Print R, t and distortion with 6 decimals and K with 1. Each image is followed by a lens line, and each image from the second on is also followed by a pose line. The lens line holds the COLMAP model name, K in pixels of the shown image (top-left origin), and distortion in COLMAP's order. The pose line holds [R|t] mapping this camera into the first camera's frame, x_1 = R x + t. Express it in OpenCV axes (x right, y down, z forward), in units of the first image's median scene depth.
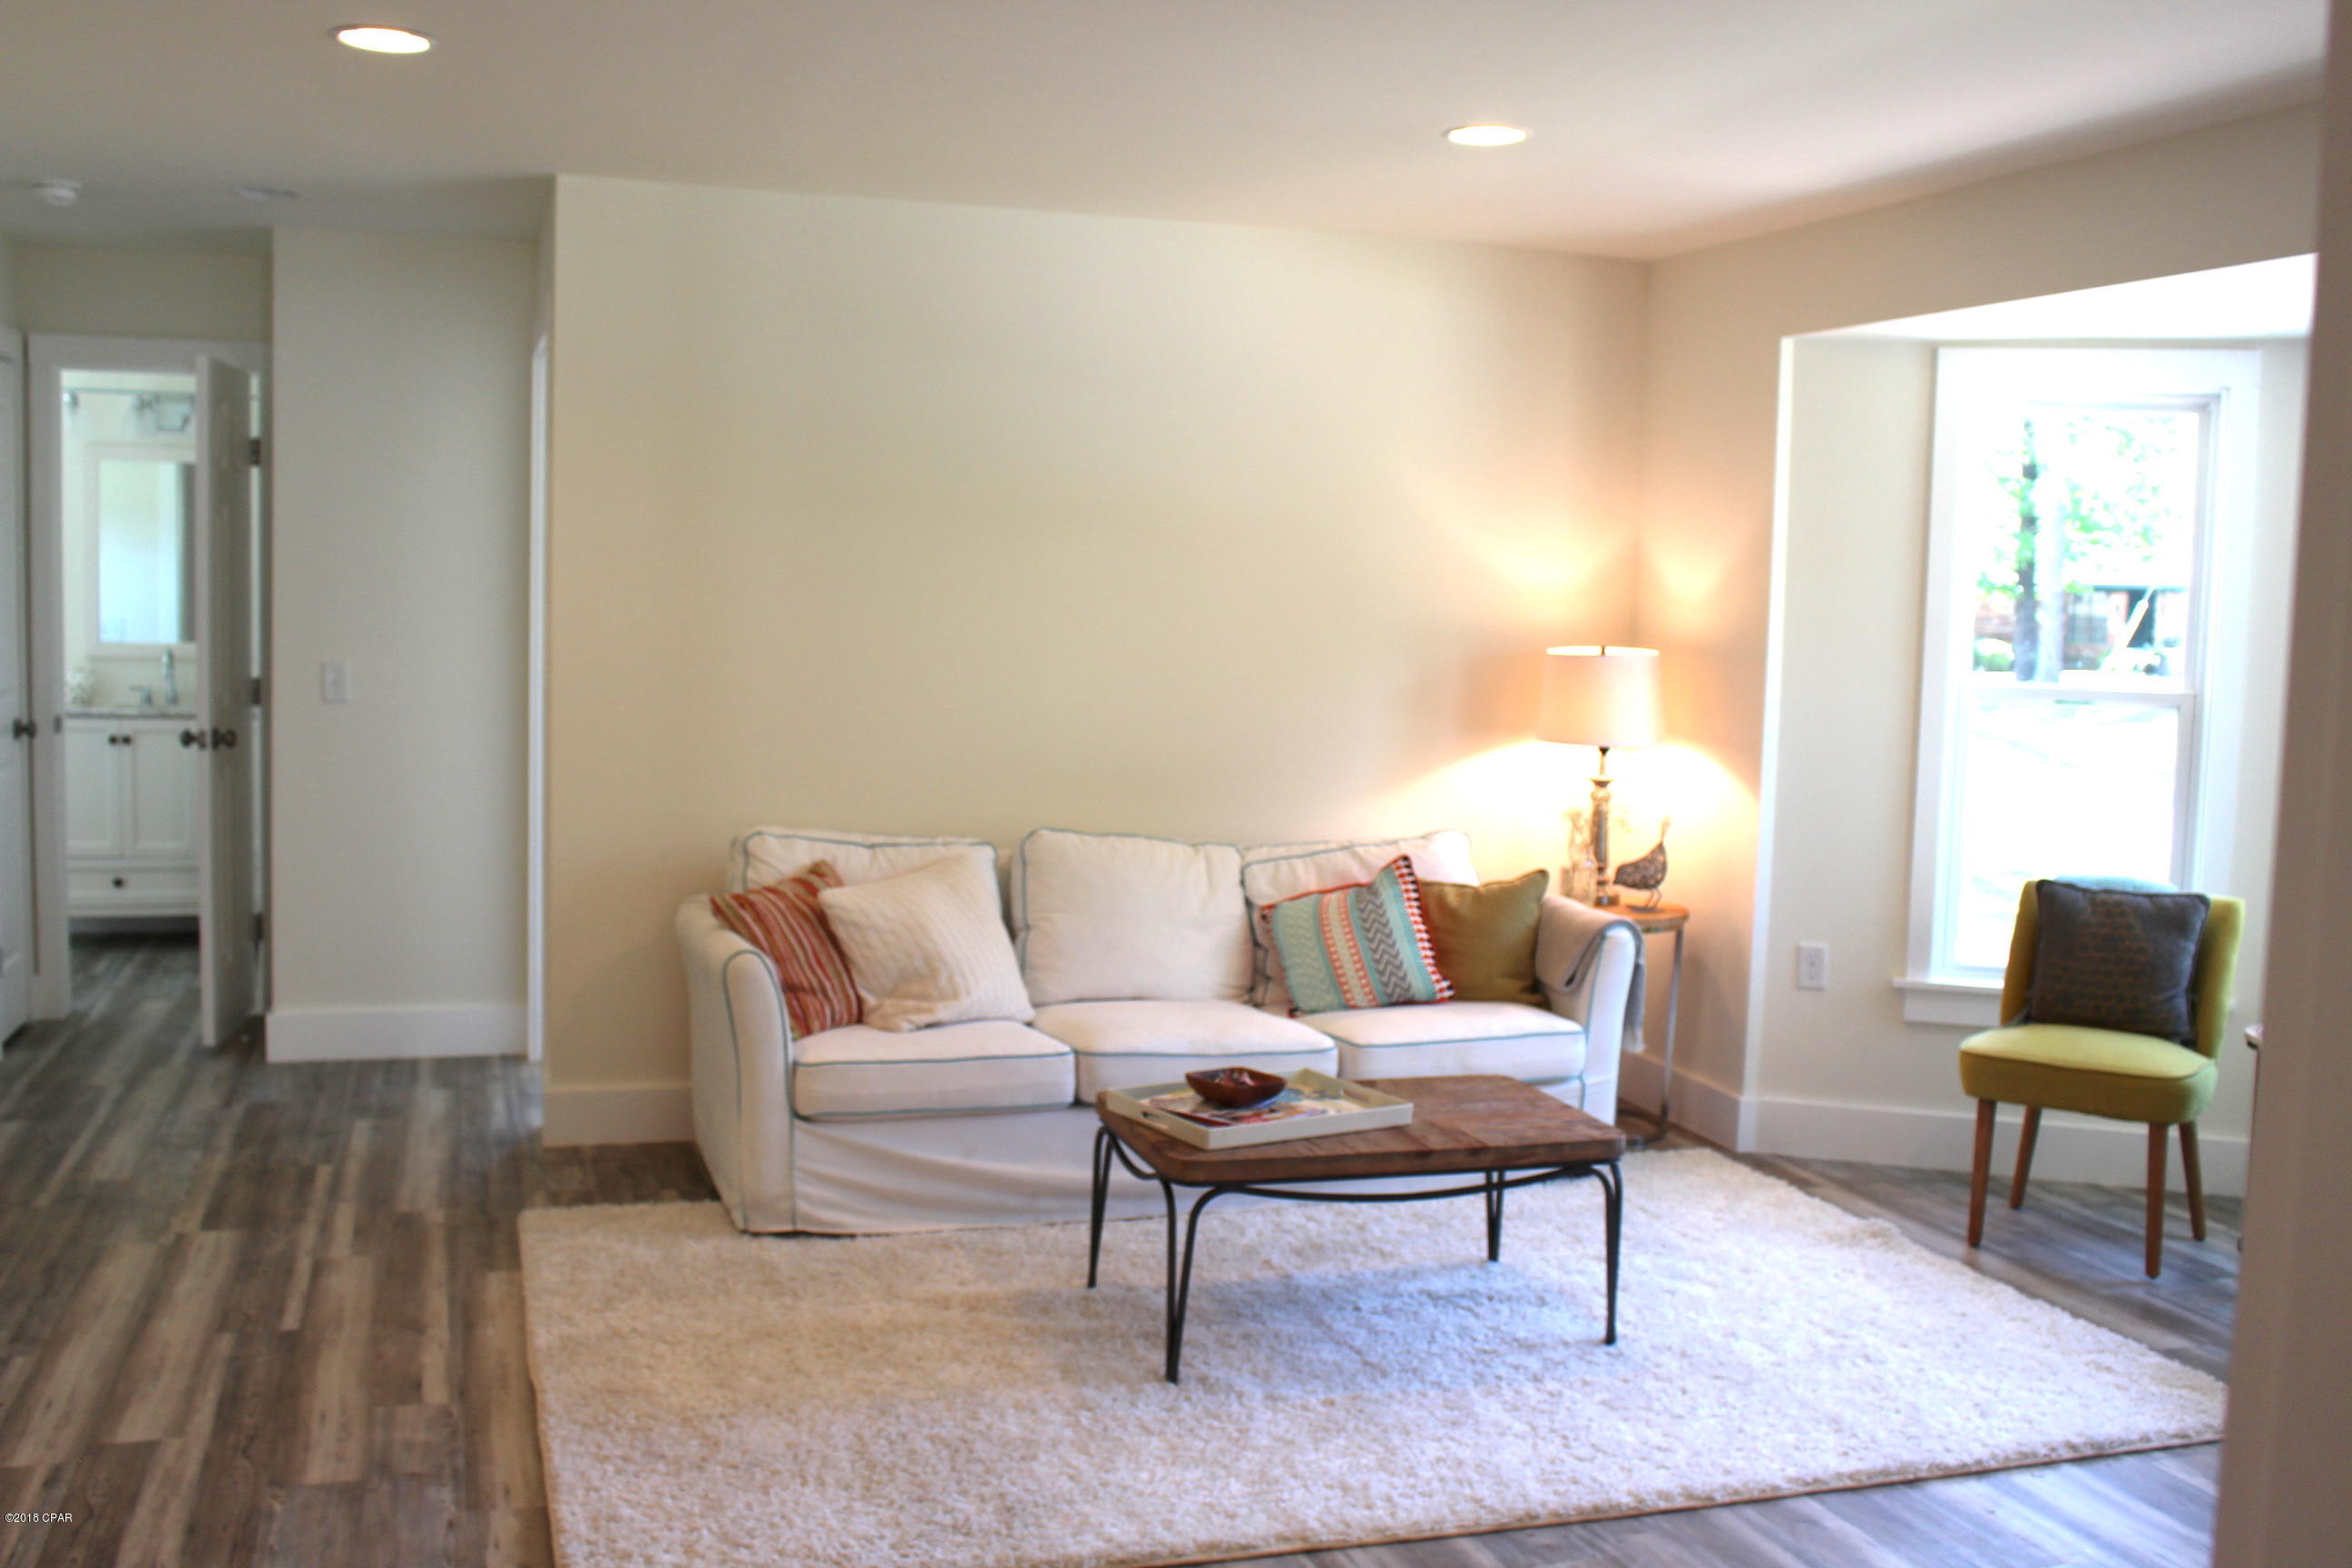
lens RADIAL K [[2208.3, 0, 1172.3], [0, 2208.3, 782.6], [0, 0, 1]] dist [-0.099480, 0.000000]
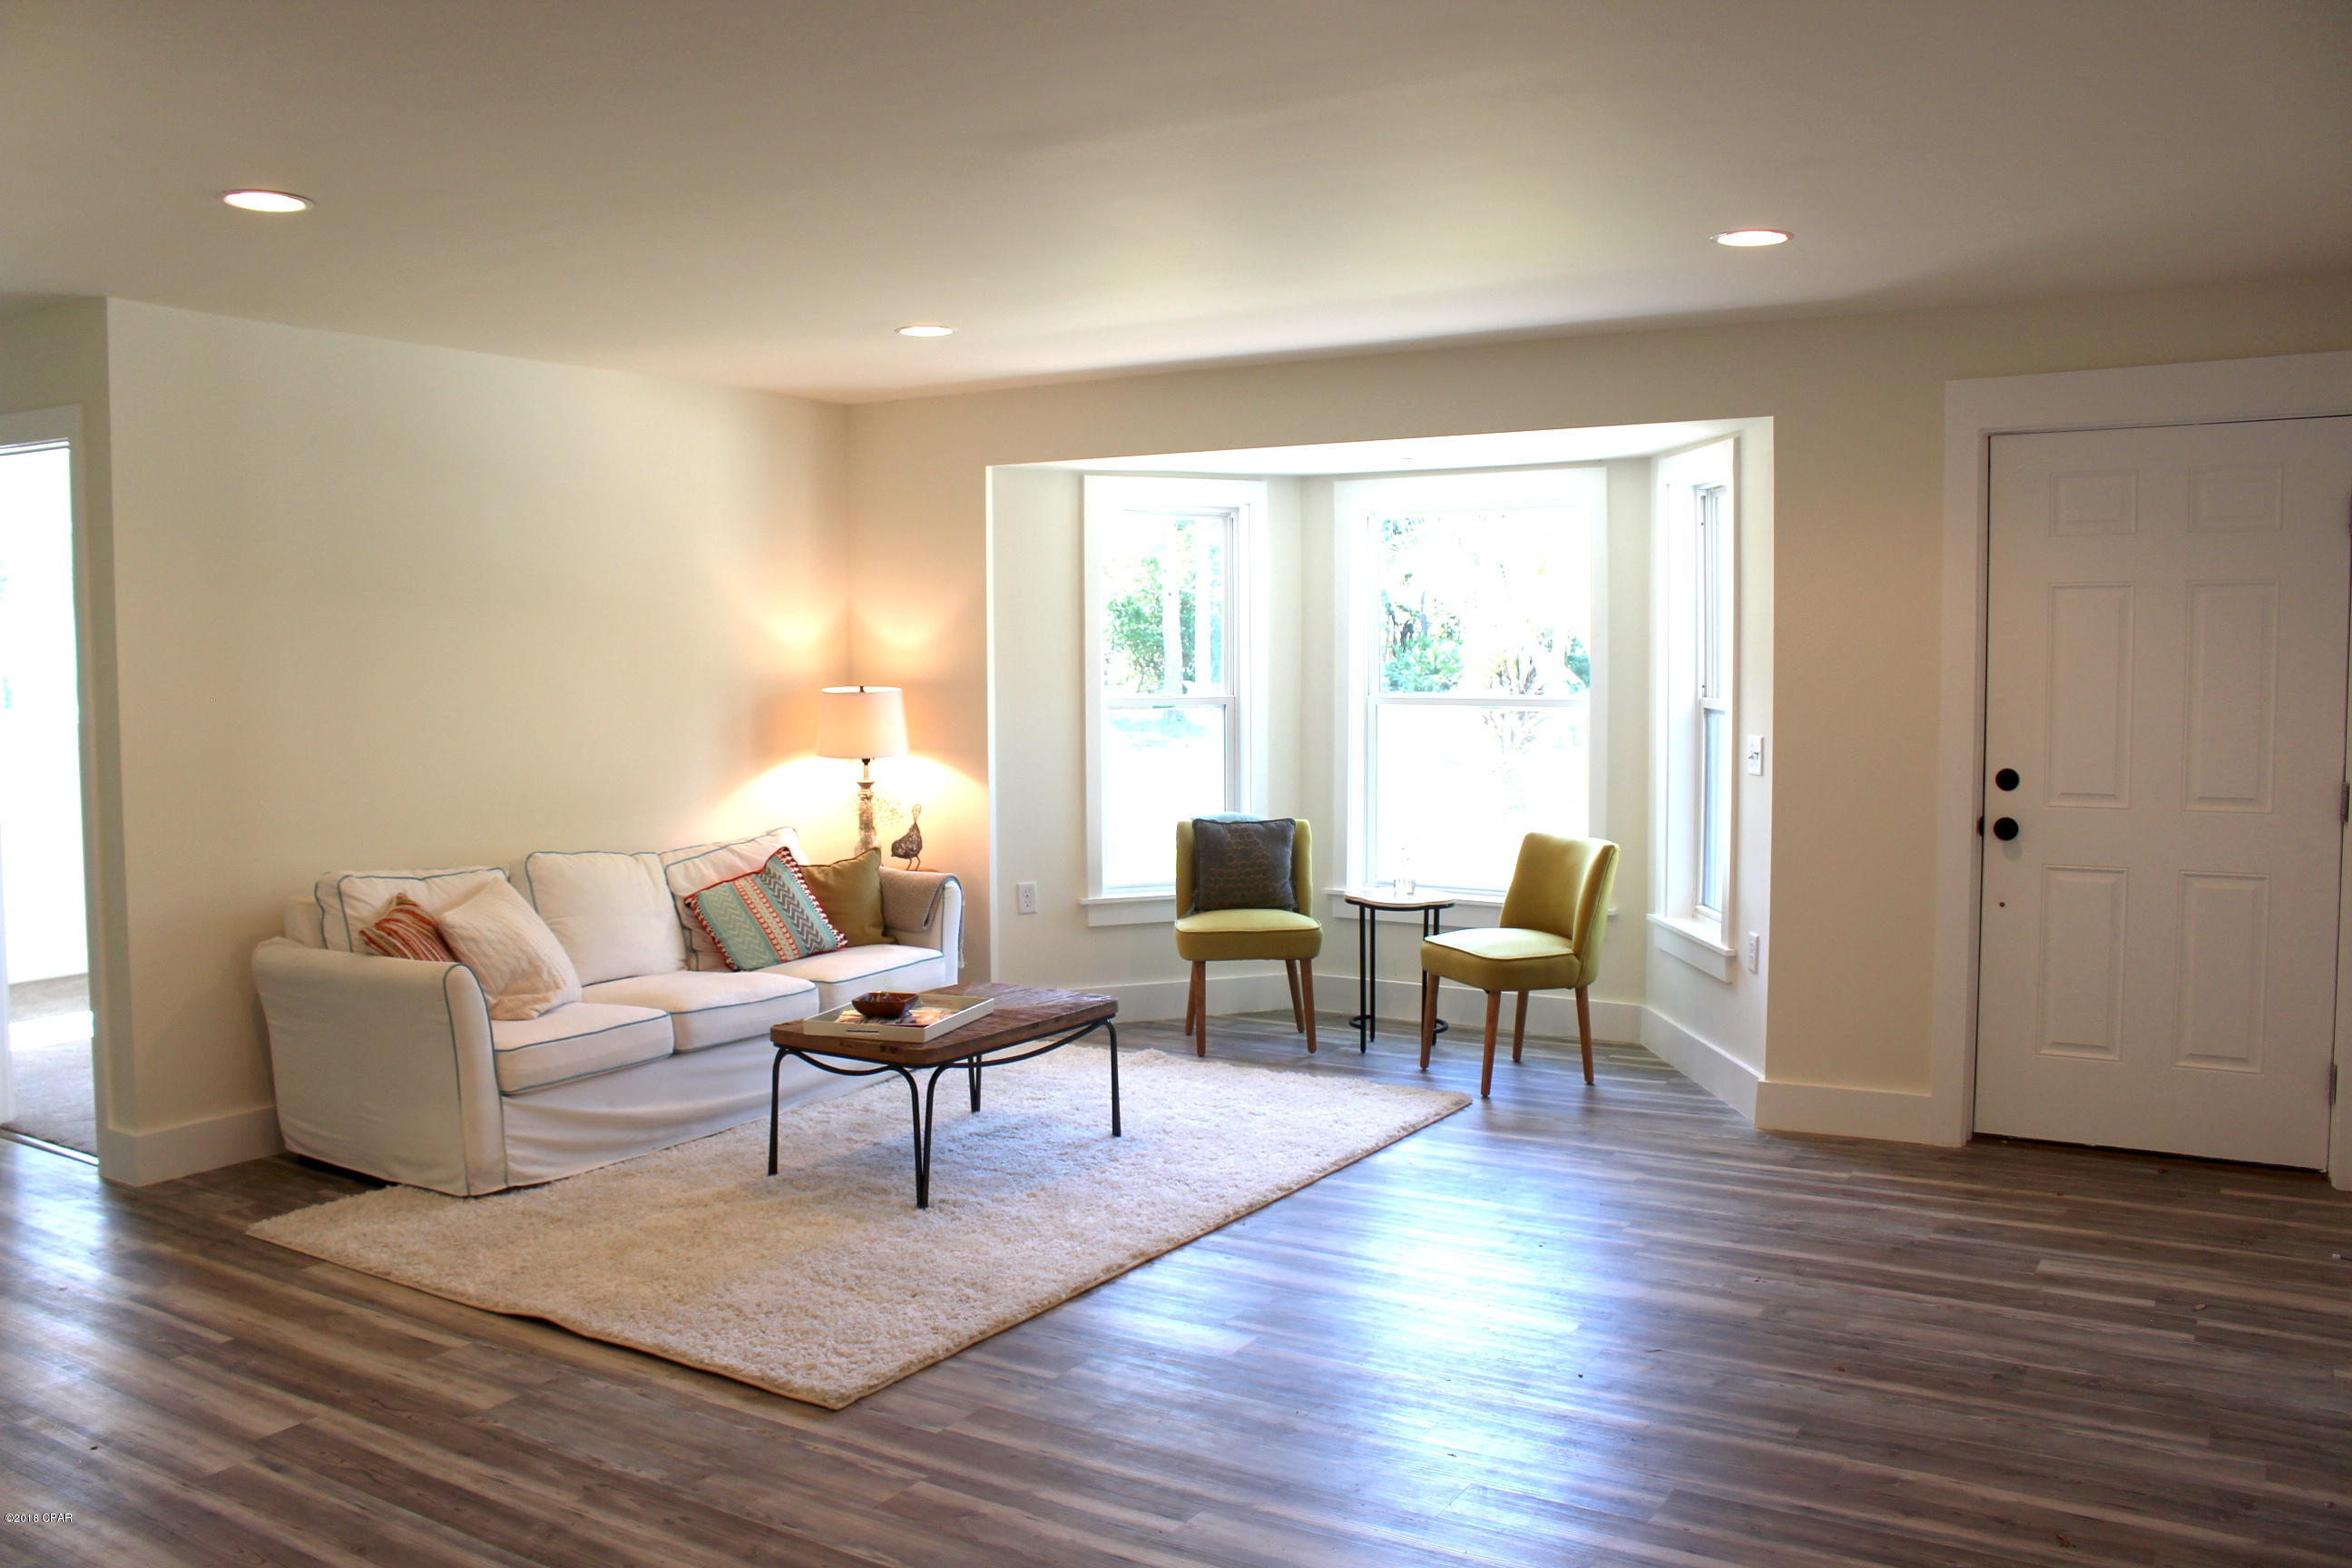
lens RADIAL K [[1913.0, 0, 1176.0], [0, 1913.0, 784.0], [0, 0, 1]] dist [-0.100783, 0.025888]
pose [[0.762014, -0.075198, 0.643179, -0.515791], [0.081909, 0.996450, 0.019458, -0.009428], [-0.642359, 0.037855, 0.765468, -0.048473]]
